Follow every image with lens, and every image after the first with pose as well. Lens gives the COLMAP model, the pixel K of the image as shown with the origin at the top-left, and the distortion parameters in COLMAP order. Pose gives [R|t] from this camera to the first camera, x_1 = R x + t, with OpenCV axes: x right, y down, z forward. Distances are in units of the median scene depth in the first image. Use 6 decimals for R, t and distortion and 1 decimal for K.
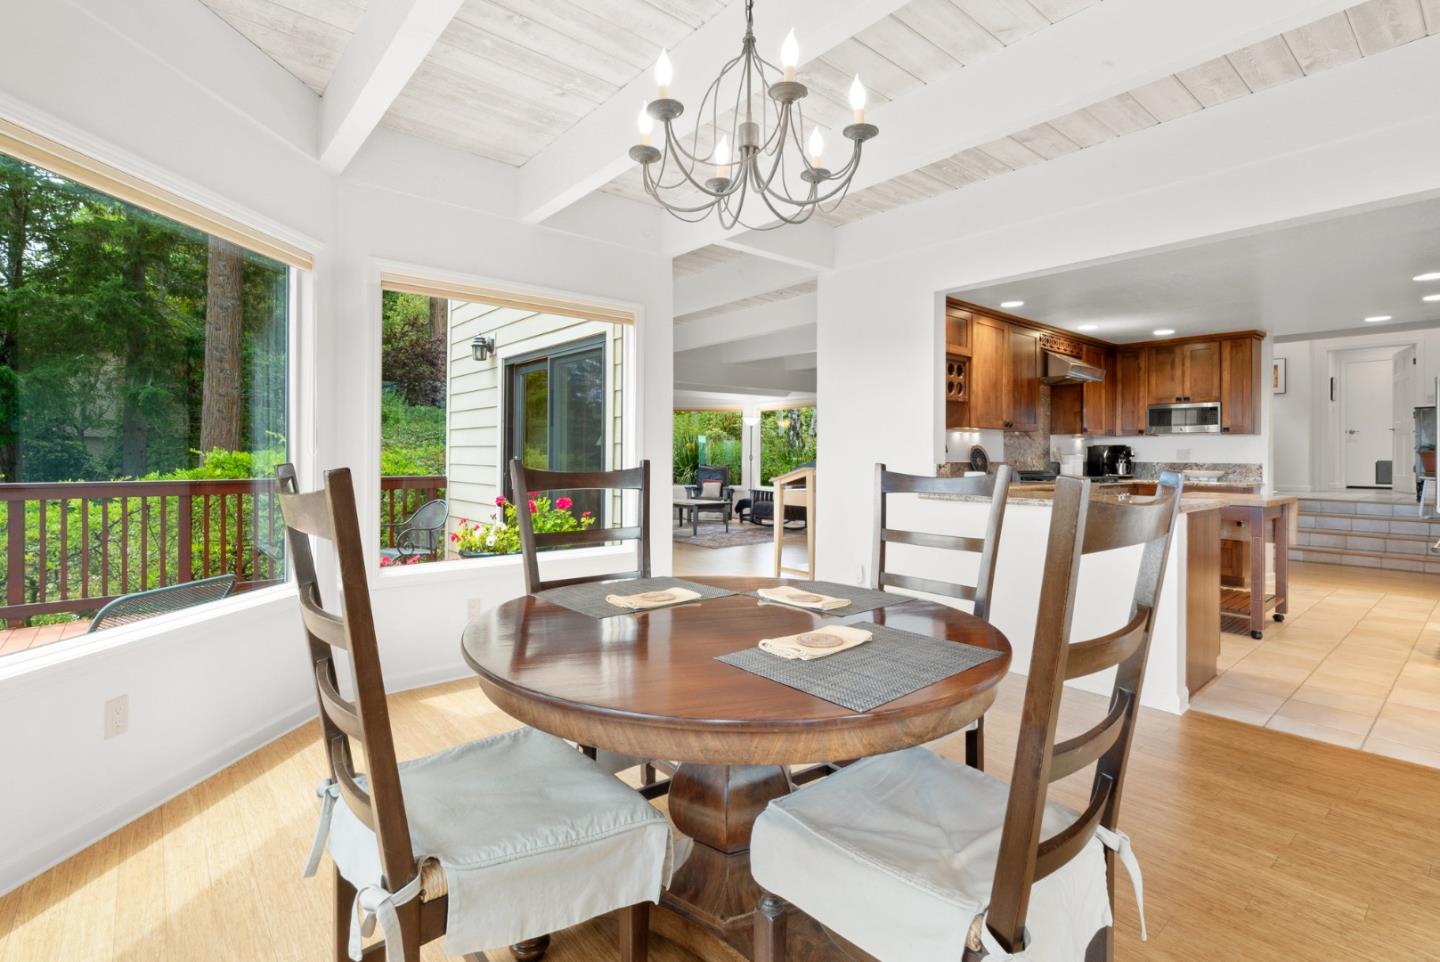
lens RADIAL K [[677.1, 0, 717.0], [0, 677.1, 453.1], [0, 0, 1]] dist [-0.001316, -0.000123]
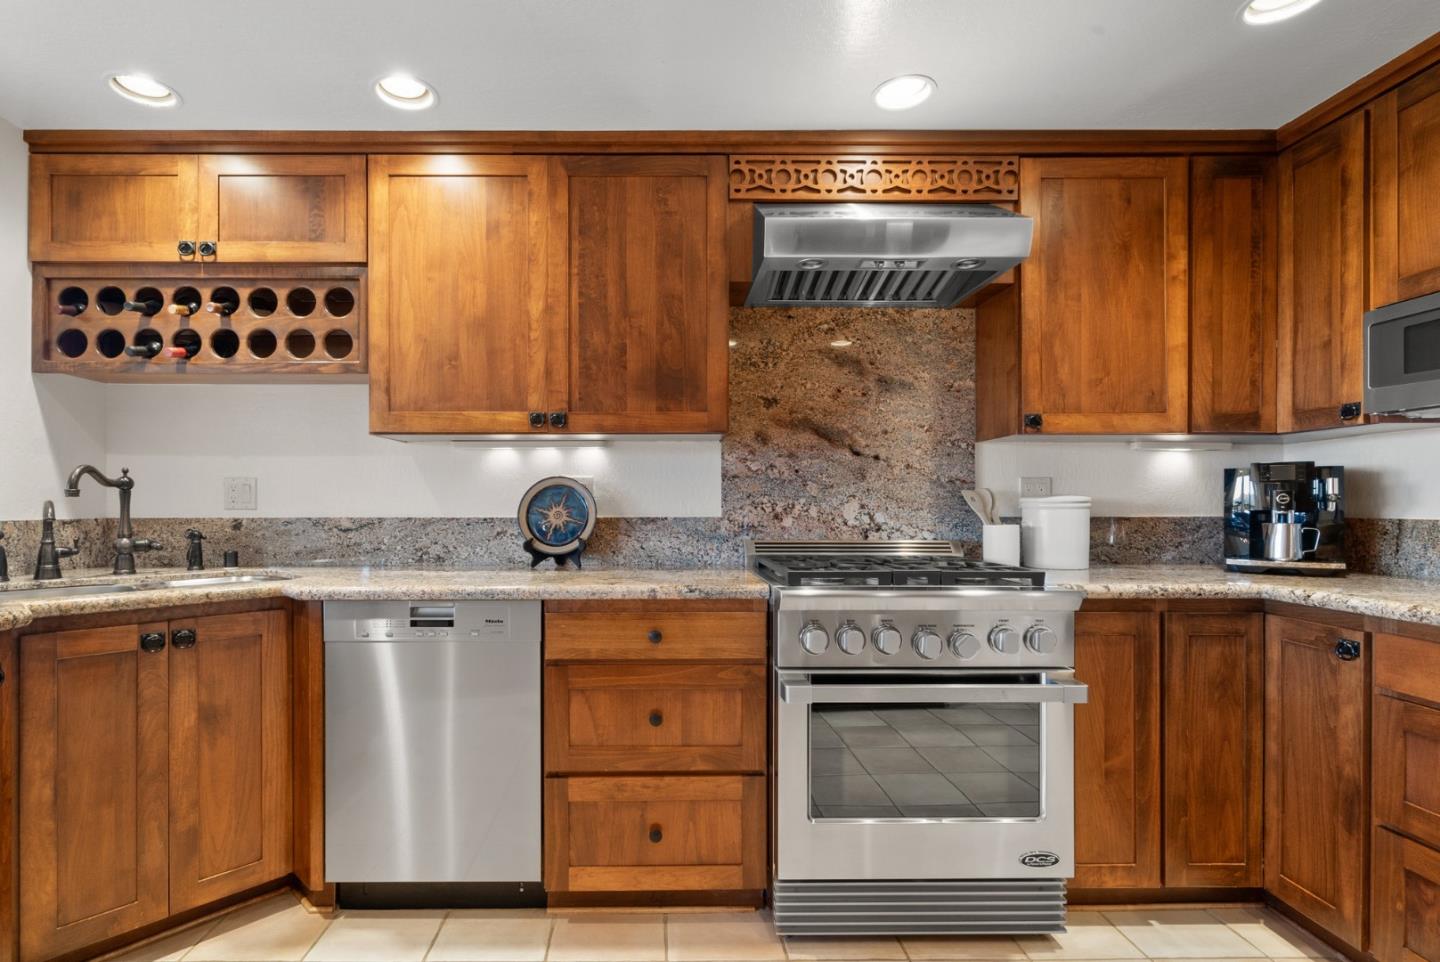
lens RADIAL K [[656.2, 0, 712.4], [0, 656.2, 502.0], [0, 0, 1]] dist [-0.011869, -0.000165]
pose [[0.764542, -0.005152, -0.644553, 0.596816], [0.005833, 0.999982, -0.001074, 0.003991], [0.644547, -0.002939, 0.764559, 0.629260]]
